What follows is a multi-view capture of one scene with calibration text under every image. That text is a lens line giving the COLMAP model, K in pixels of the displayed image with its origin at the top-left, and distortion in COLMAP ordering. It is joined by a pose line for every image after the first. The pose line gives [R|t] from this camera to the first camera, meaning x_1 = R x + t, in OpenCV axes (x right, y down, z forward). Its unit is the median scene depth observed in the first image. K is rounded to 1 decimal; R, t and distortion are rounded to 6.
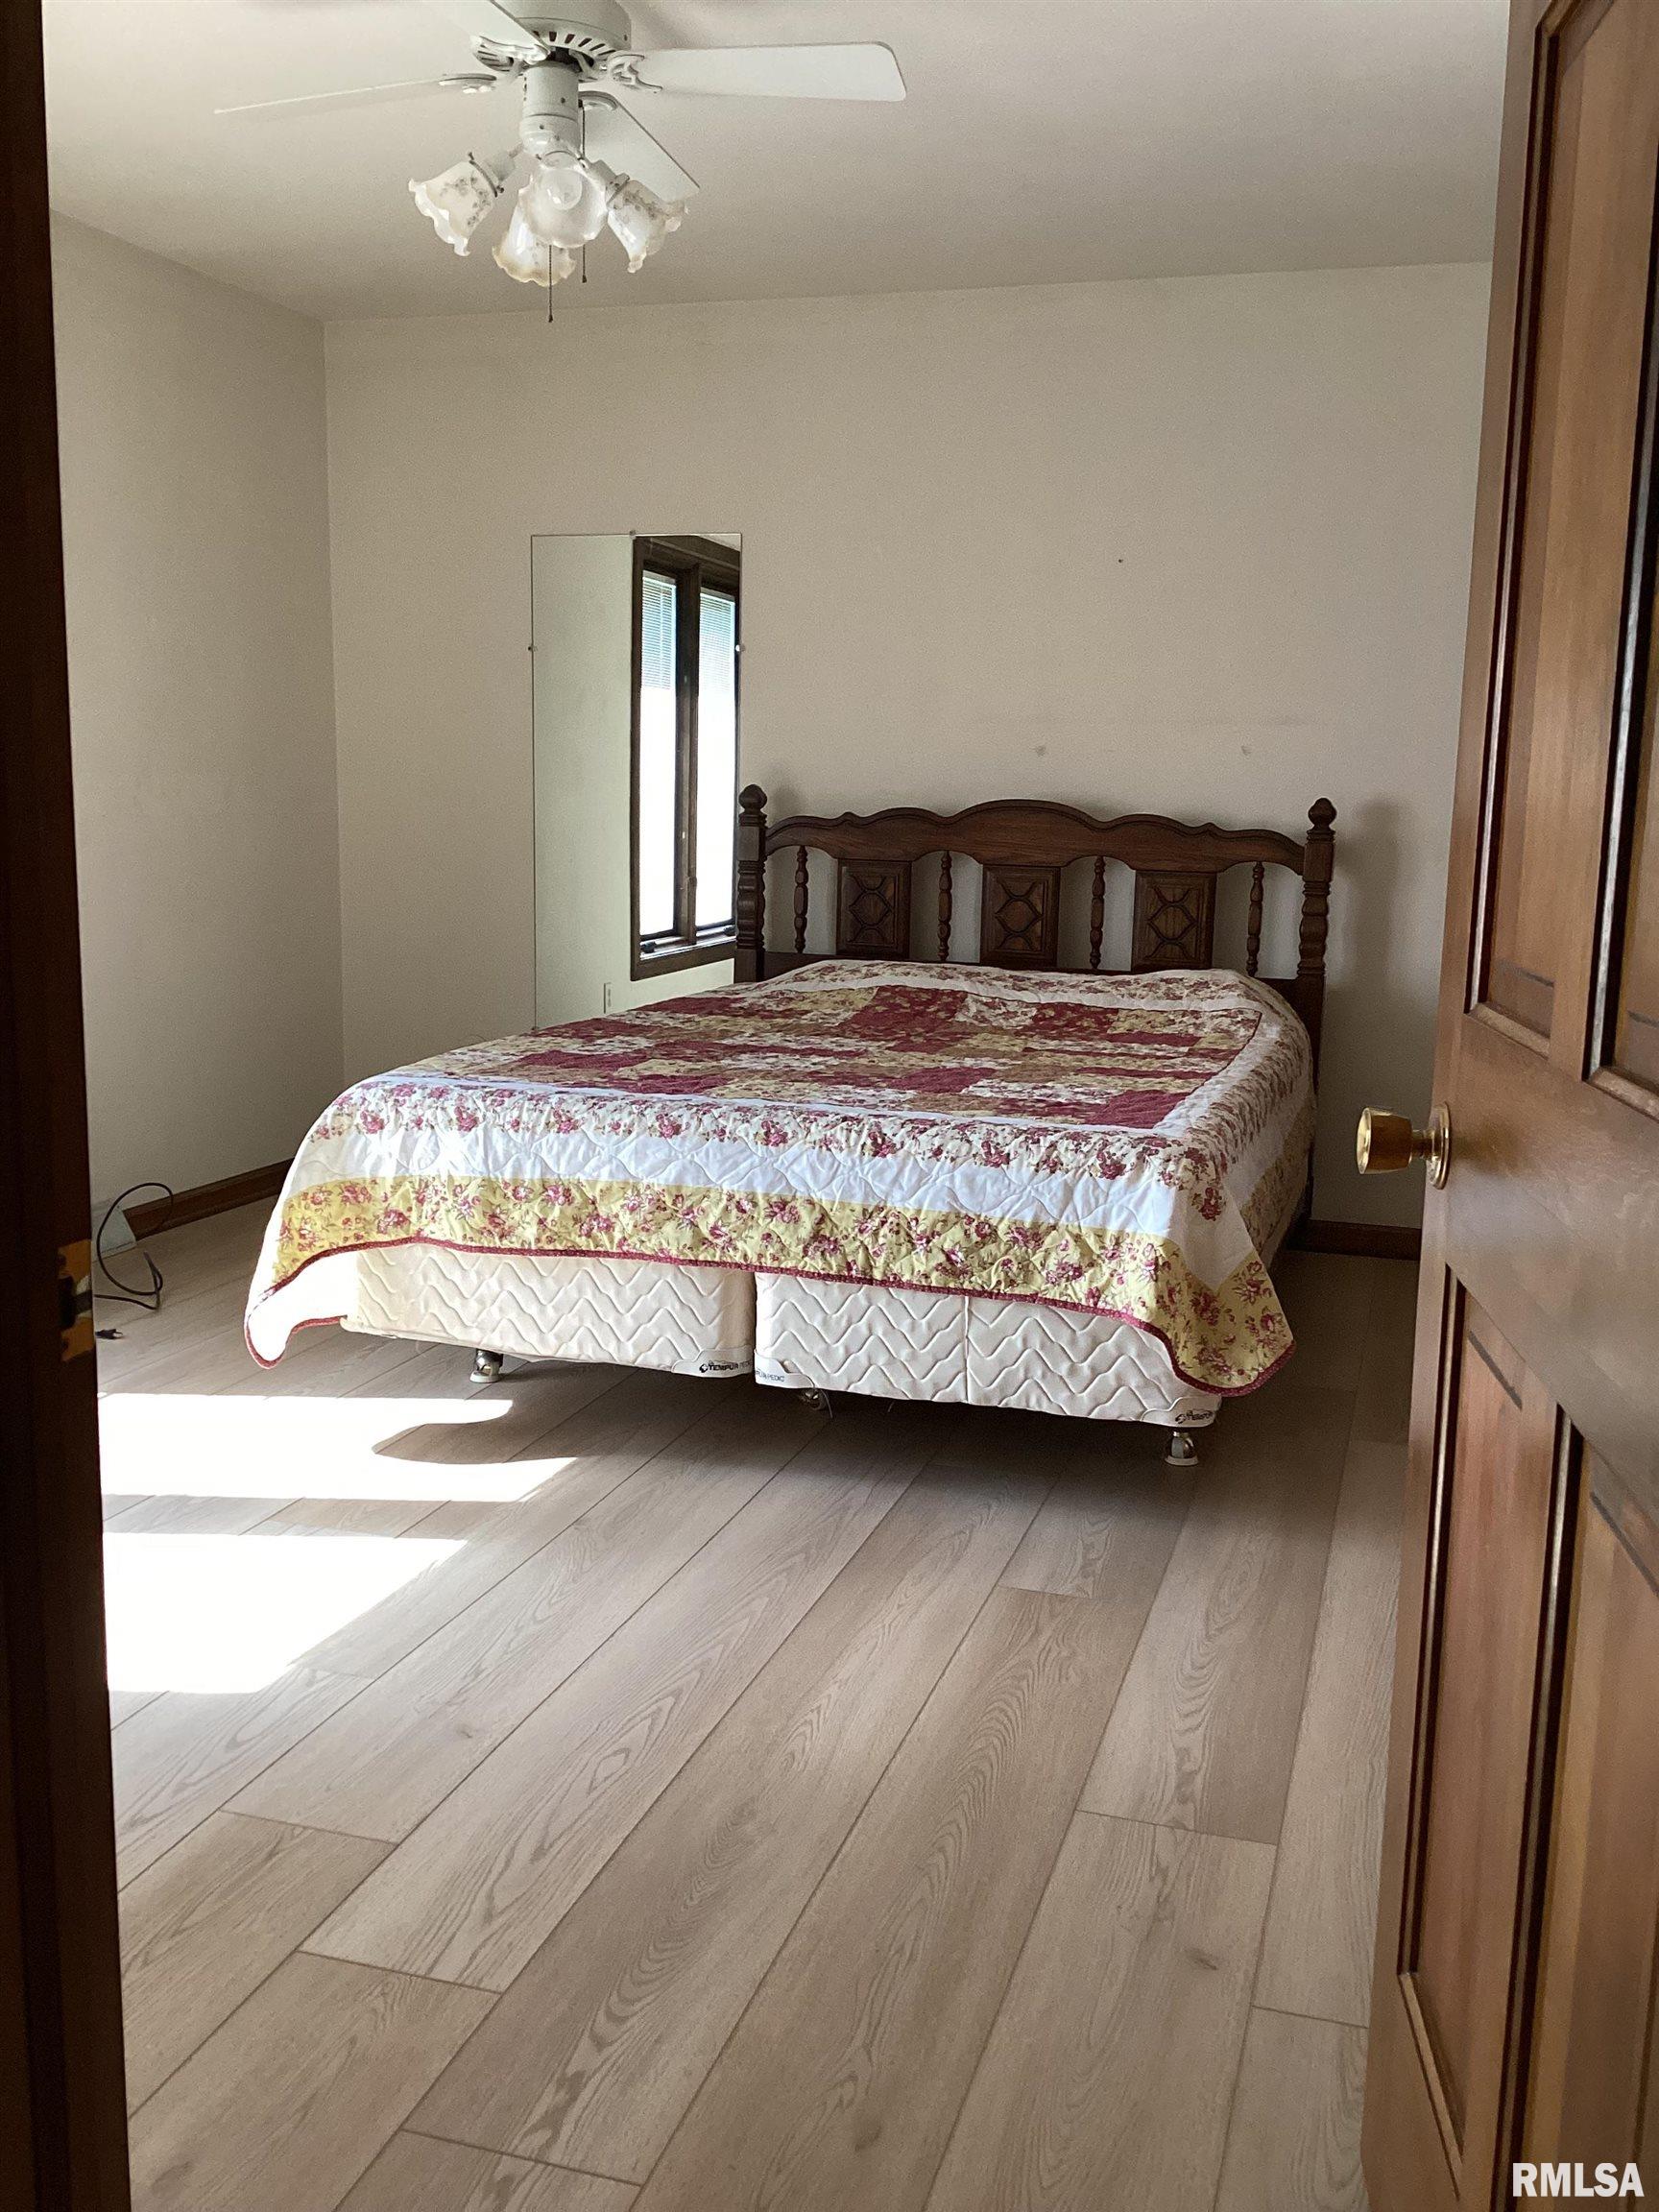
lens RADIAL K [[2007.0, 0, 832.2], [0, 2007.0, 1129.8], [0, 0, 1]] dist [0.150827, -0.300594]
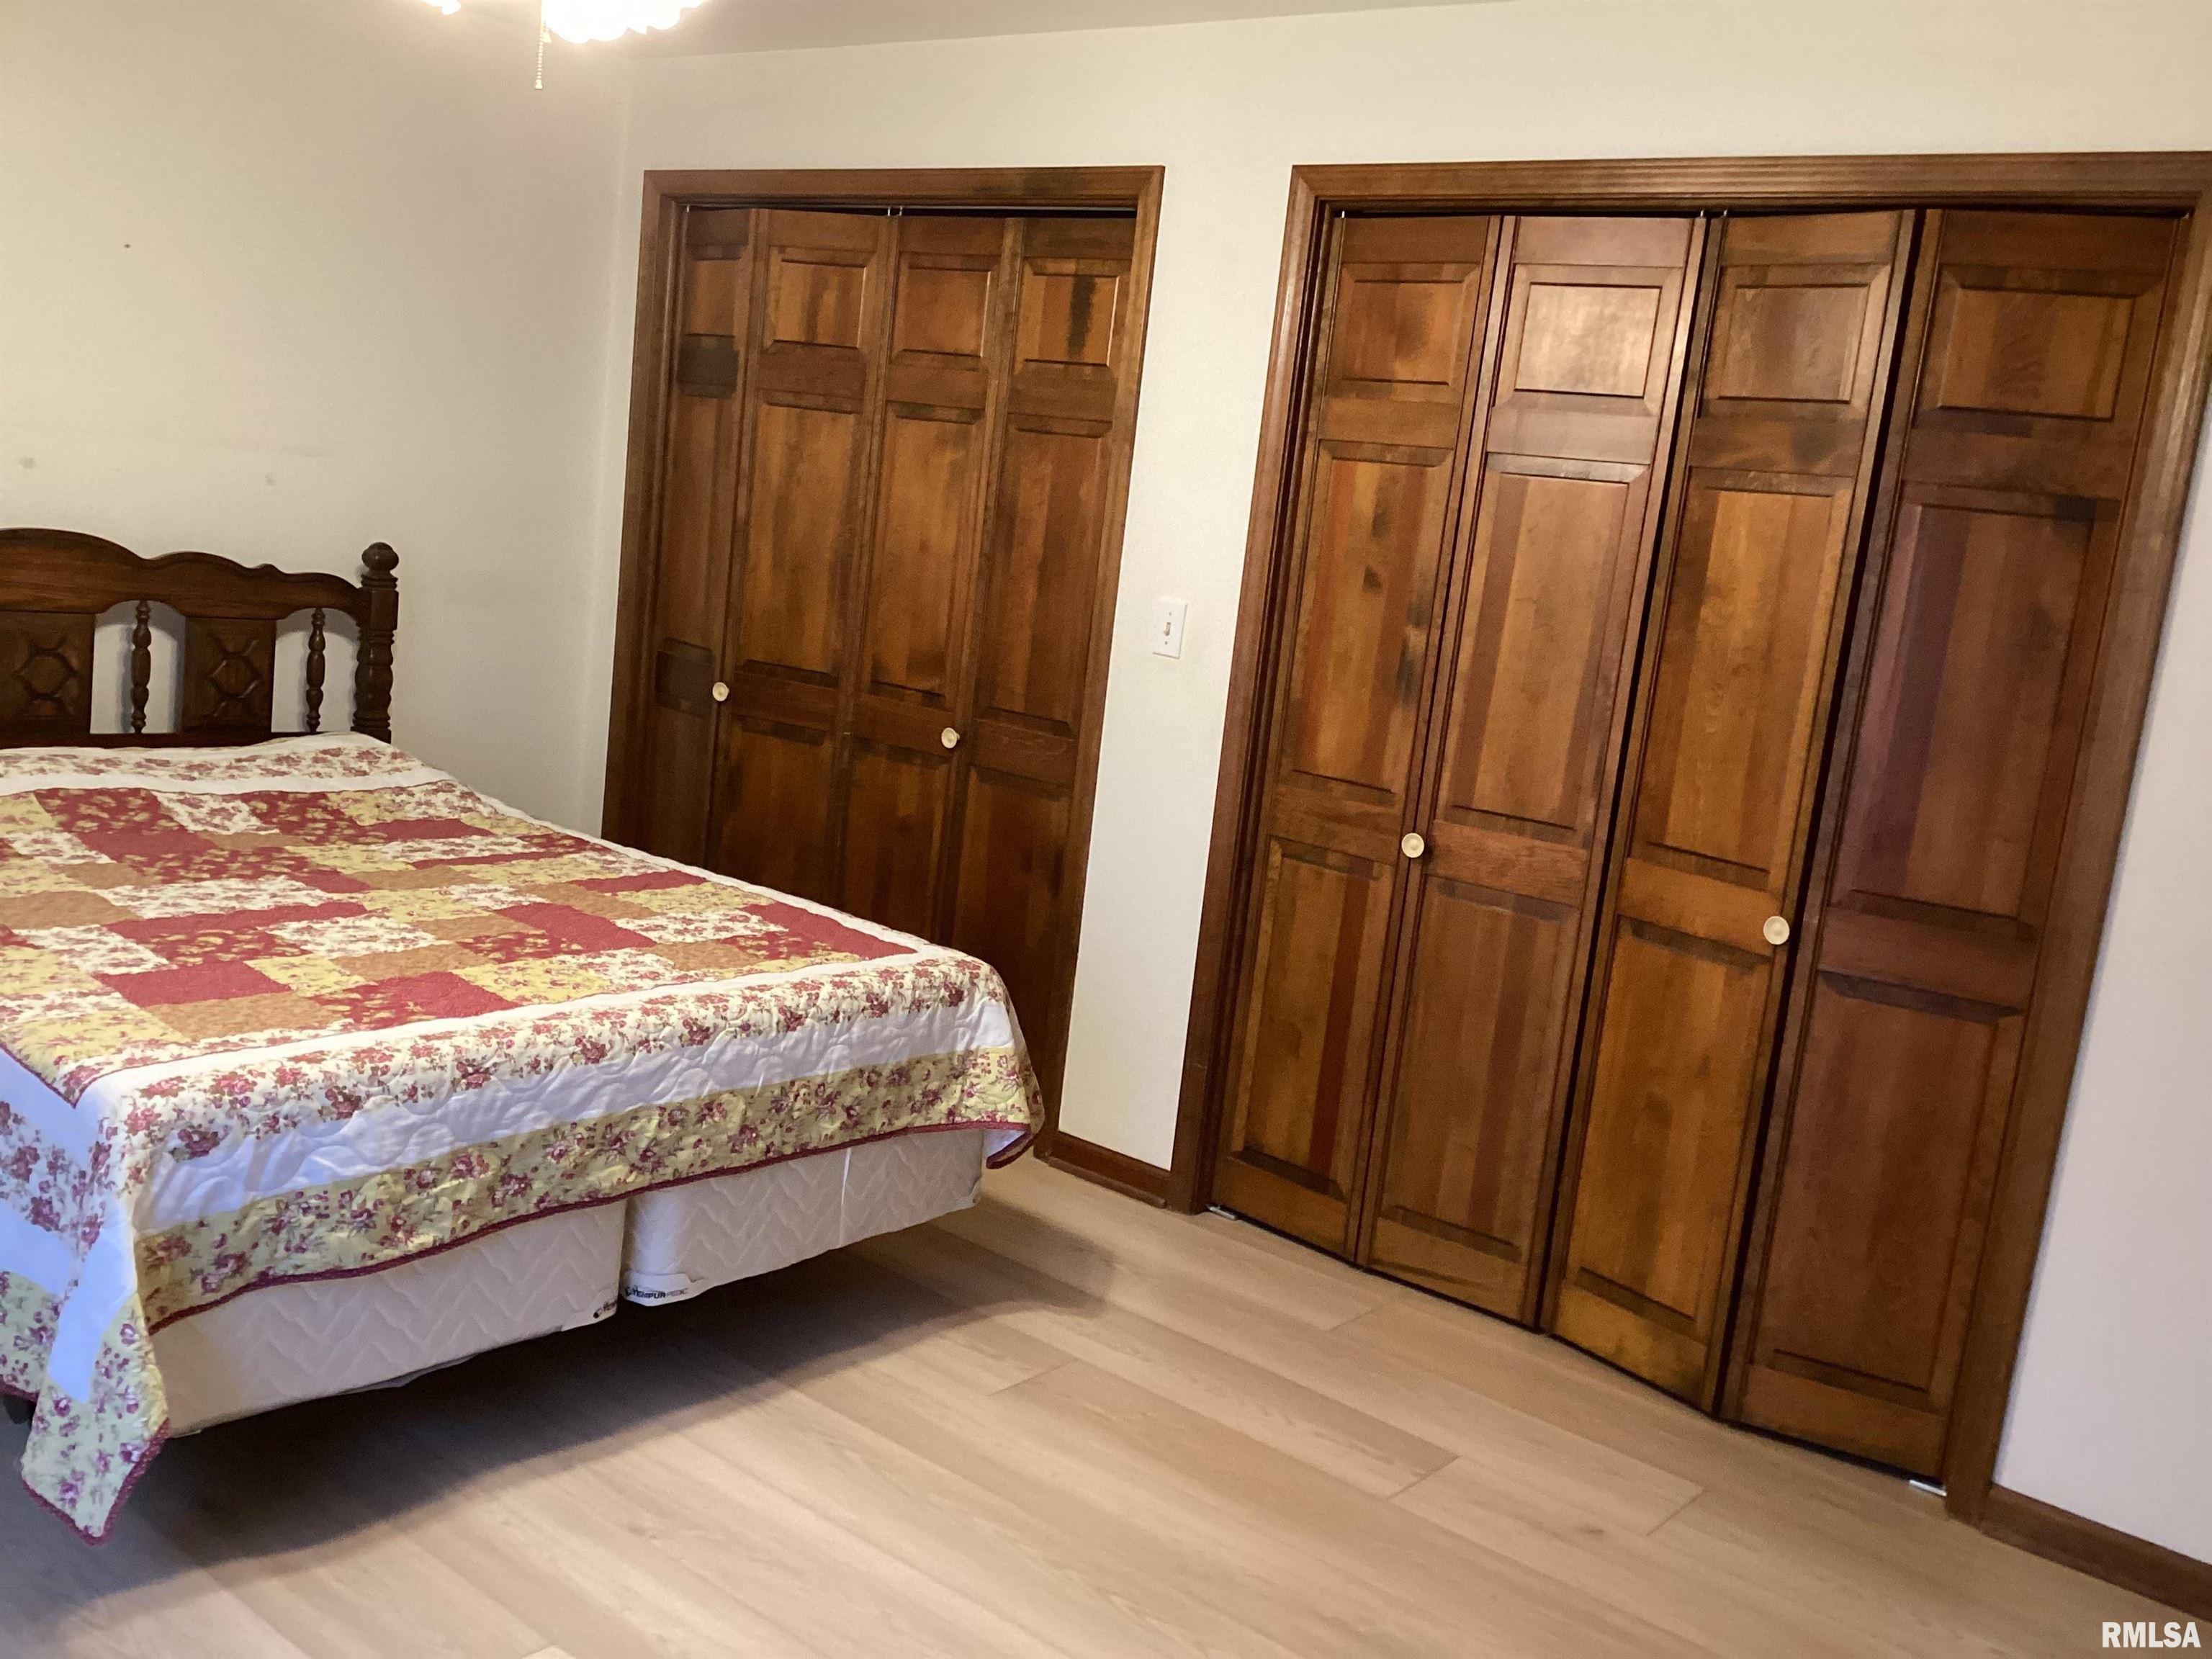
lens RADIAL K [[2007.0, 0, 1106.0], [0, 2007.0, 829.5], [0, 0, 1]] dist [0.150827, -0.300594]
pose [[0.364372, -0.127368, 0.922502, -0.771580], [0.048678, 0.991853, 0.117716, -0.181951], [-0.929980, 0.002013, 0.367604, 0.475769]]
